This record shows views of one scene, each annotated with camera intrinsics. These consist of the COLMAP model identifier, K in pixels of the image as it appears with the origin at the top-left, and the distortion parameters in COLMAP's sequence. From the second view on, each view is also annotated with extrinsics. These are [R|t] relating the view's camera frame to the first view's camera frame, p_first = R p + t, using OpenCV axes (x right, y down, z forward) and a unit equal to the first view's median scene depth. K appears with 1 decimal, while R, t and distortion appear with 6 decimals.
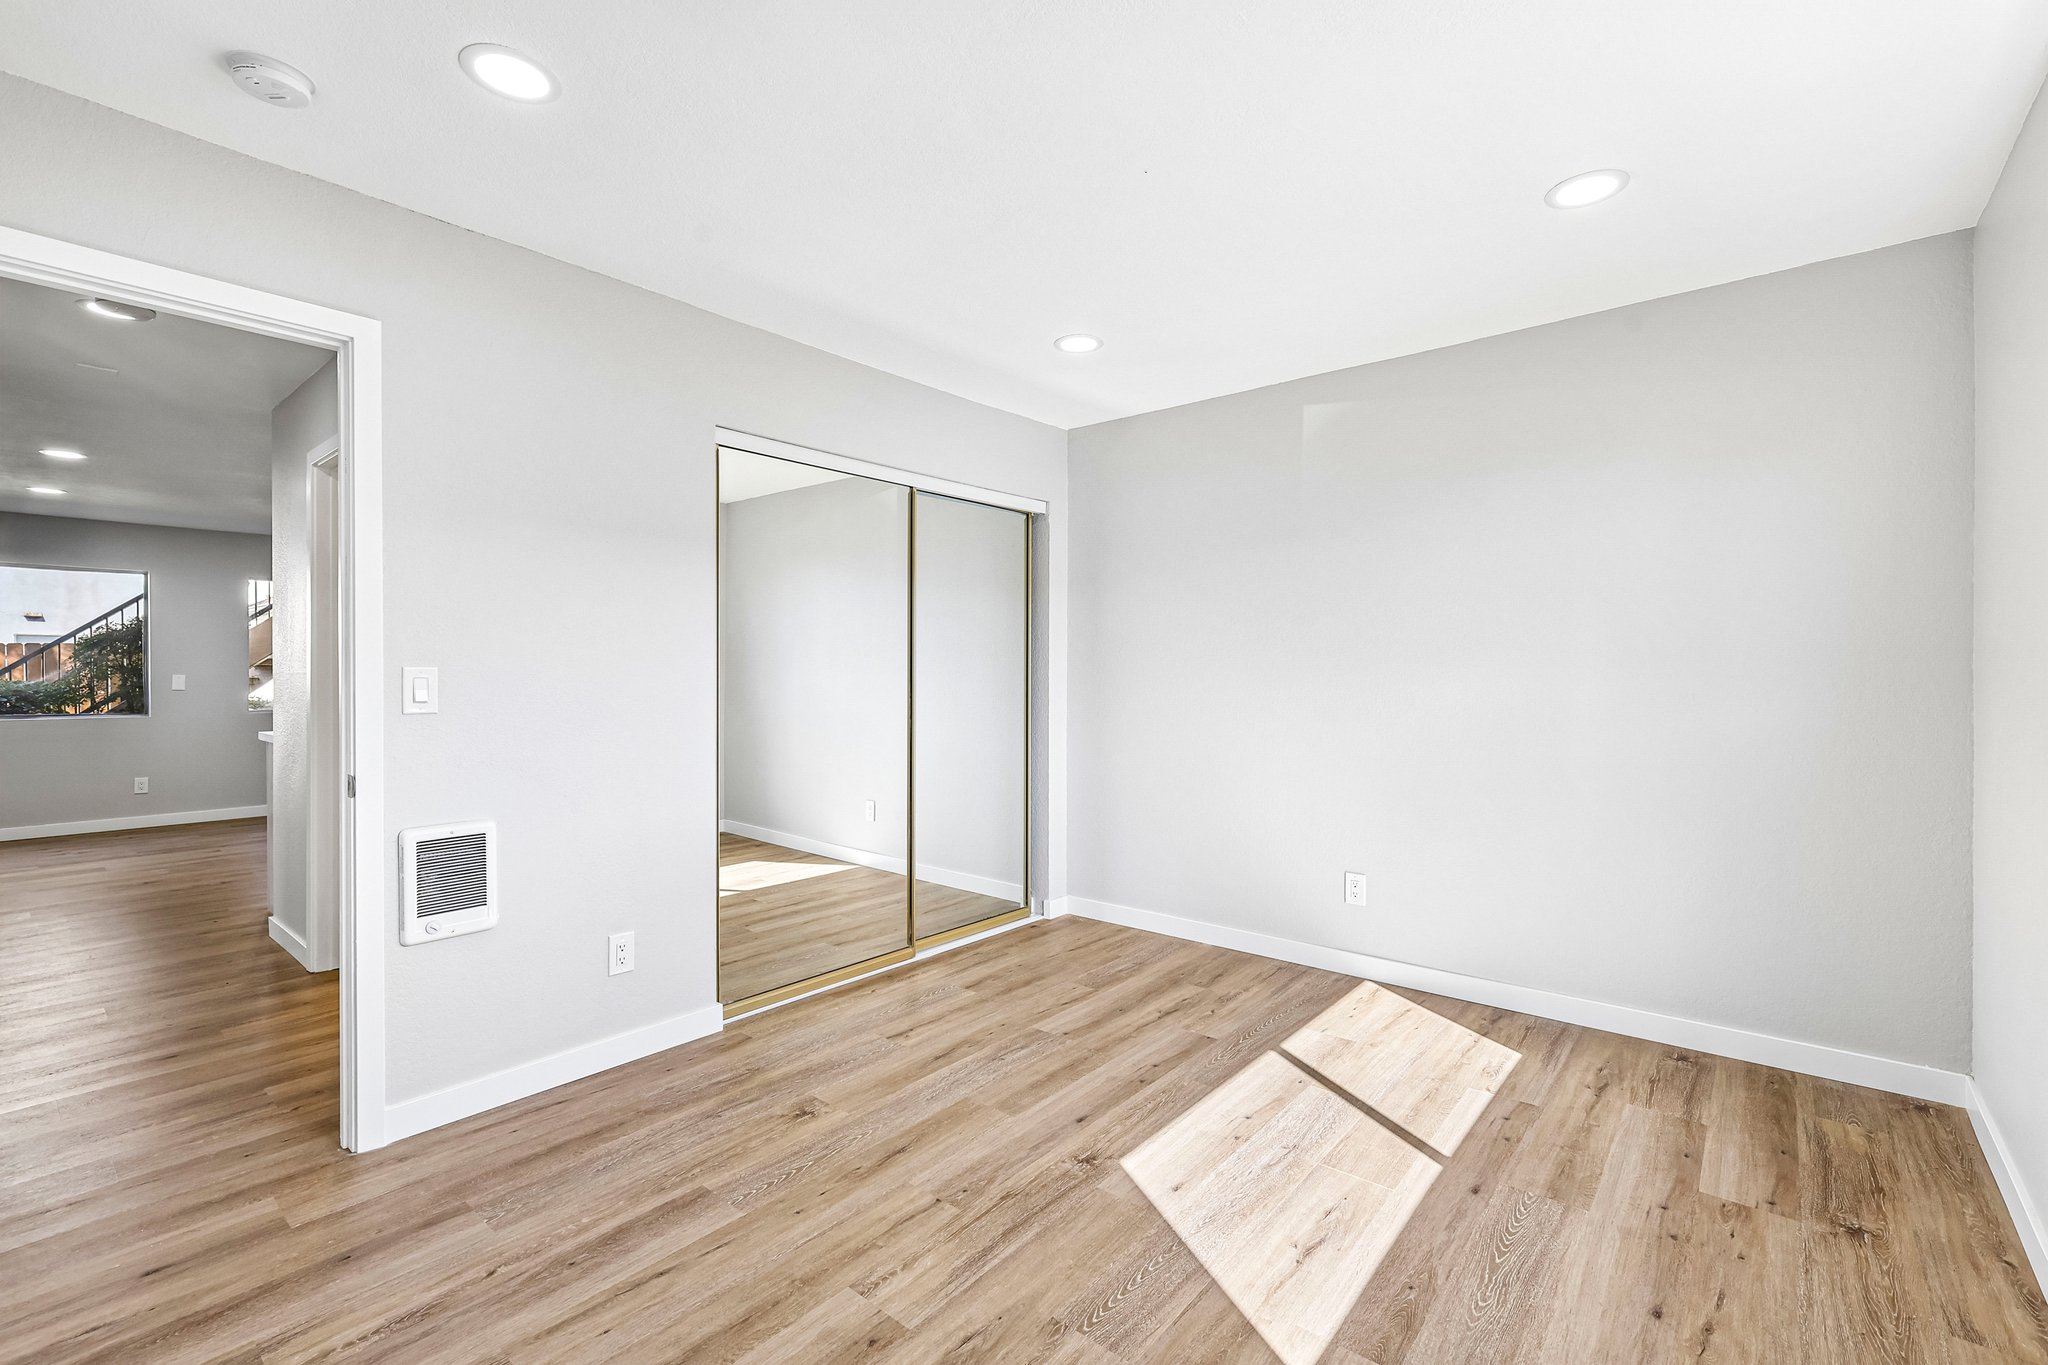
lens RADIAL K [[889.7, 0, 1027.0], [0, 889.7, 675.4], [0, 0, 1]] dist [0.006575, -0.000666]
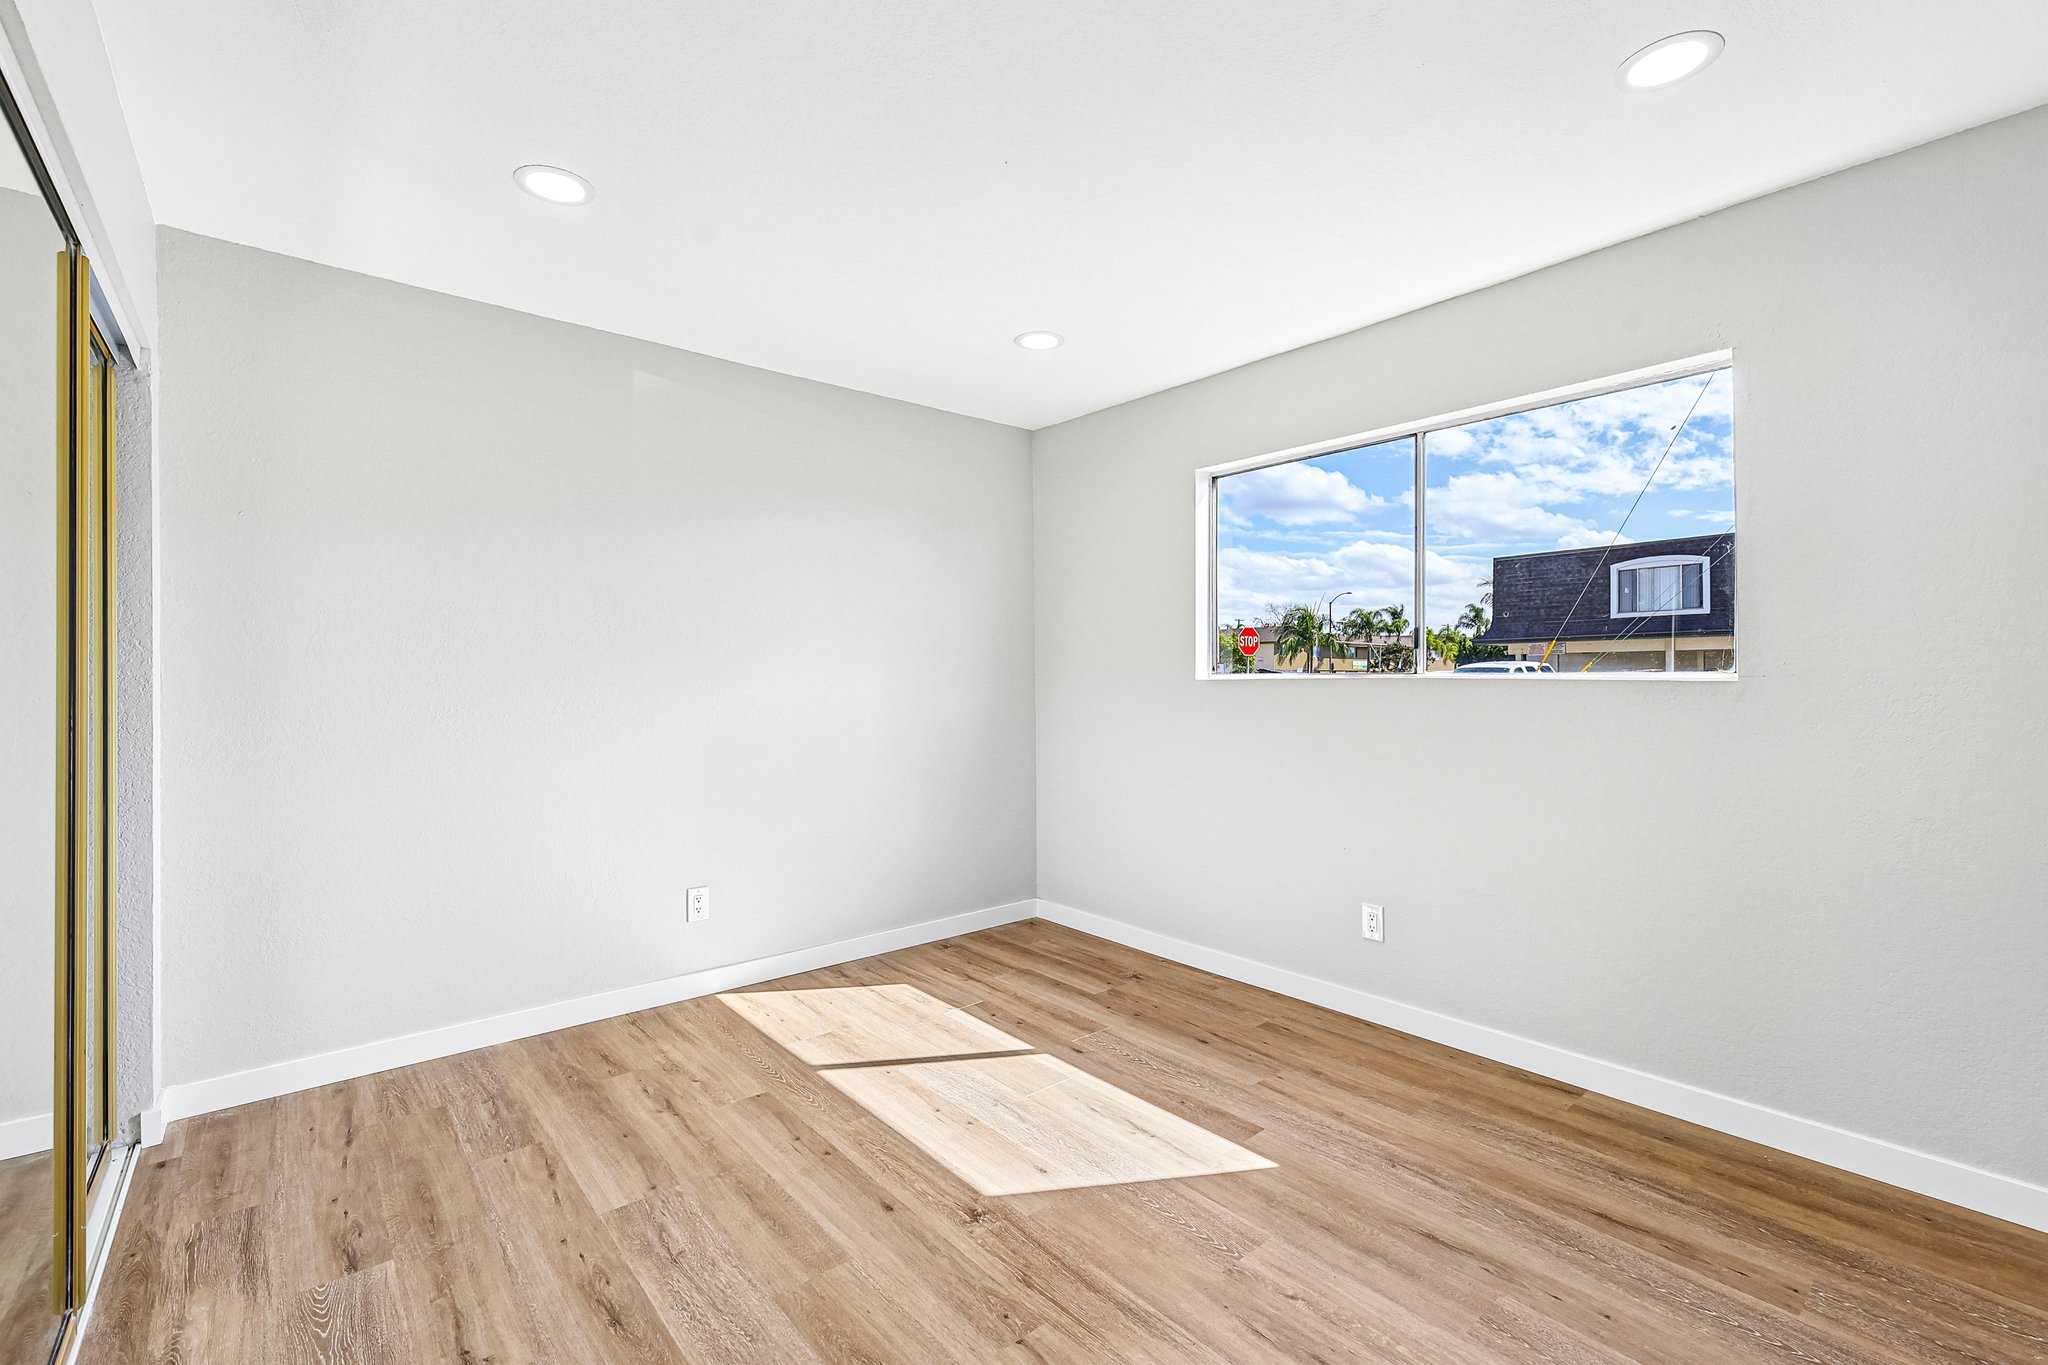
lens RADIAL K [[889.7, 0, 1026.6], [0, 889.7, 675.5], [0, 0, 1]] dist [0.006575, -0.000666]
pose [[0.170213, 0.001620, 0.985406, -0.707067], [0.006154, 0.999977, -0.002707, 0.001822], [-0.985388, 0.006524, 0.170199, 0.690505]]
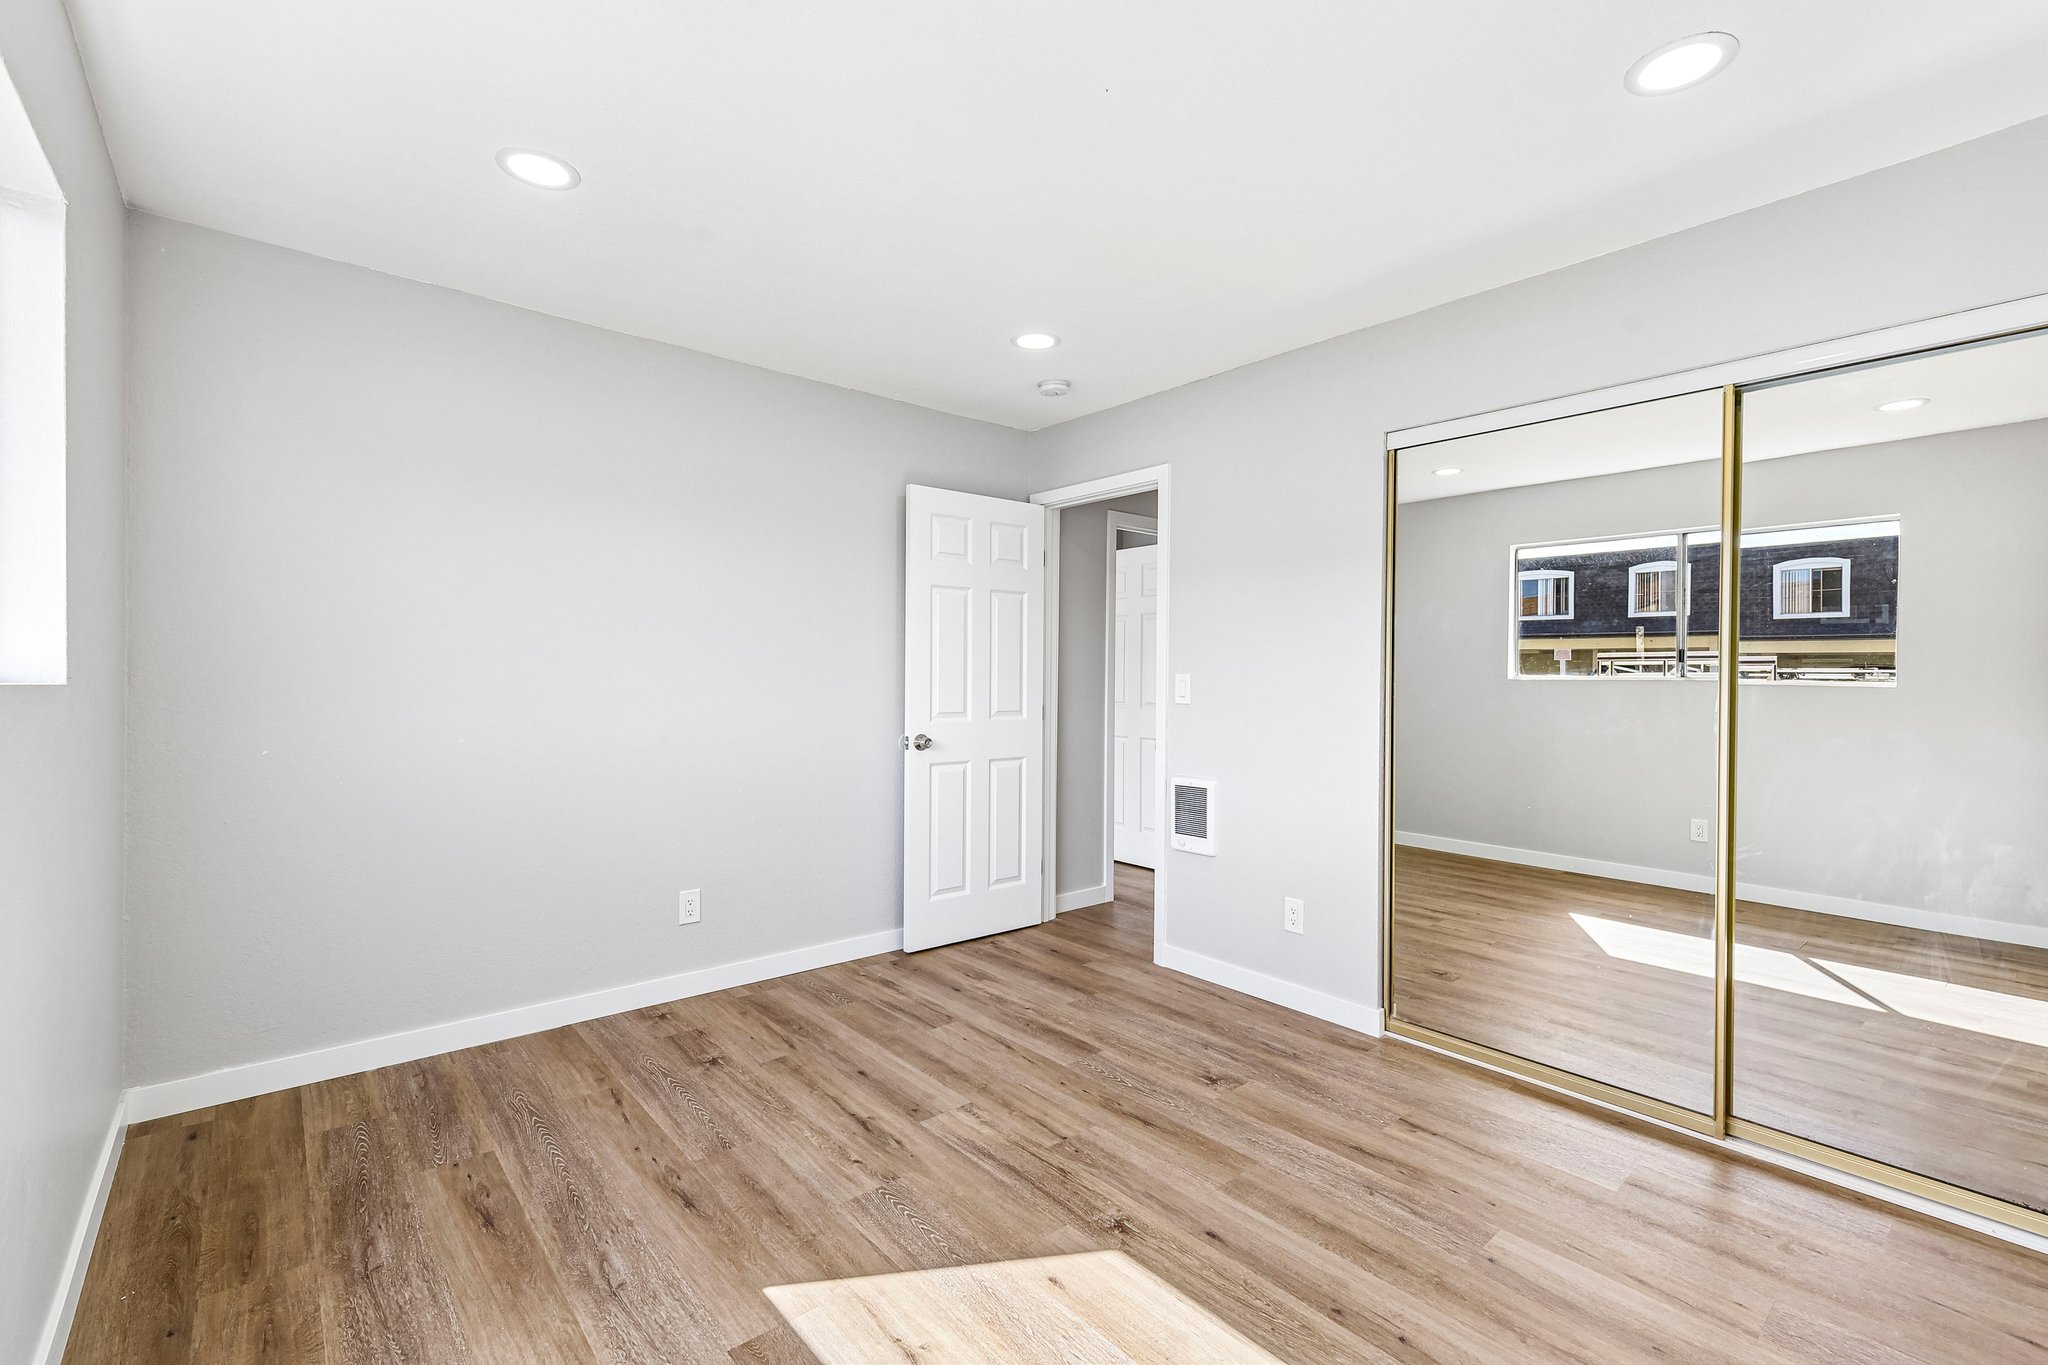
lens RADIAL K [[889.7, 0, 1030.2], [0, 889.7, 678.1], [0, 0, 1]] dist [0.006575, -0.000666]
pose [[-0.158384, 0.002702, -0.987374, 0.838022], [-0.010601, 0.999934, 0.004437, -0.006389], [0.987321, 0.011170, -0.158345, 0.912235]]
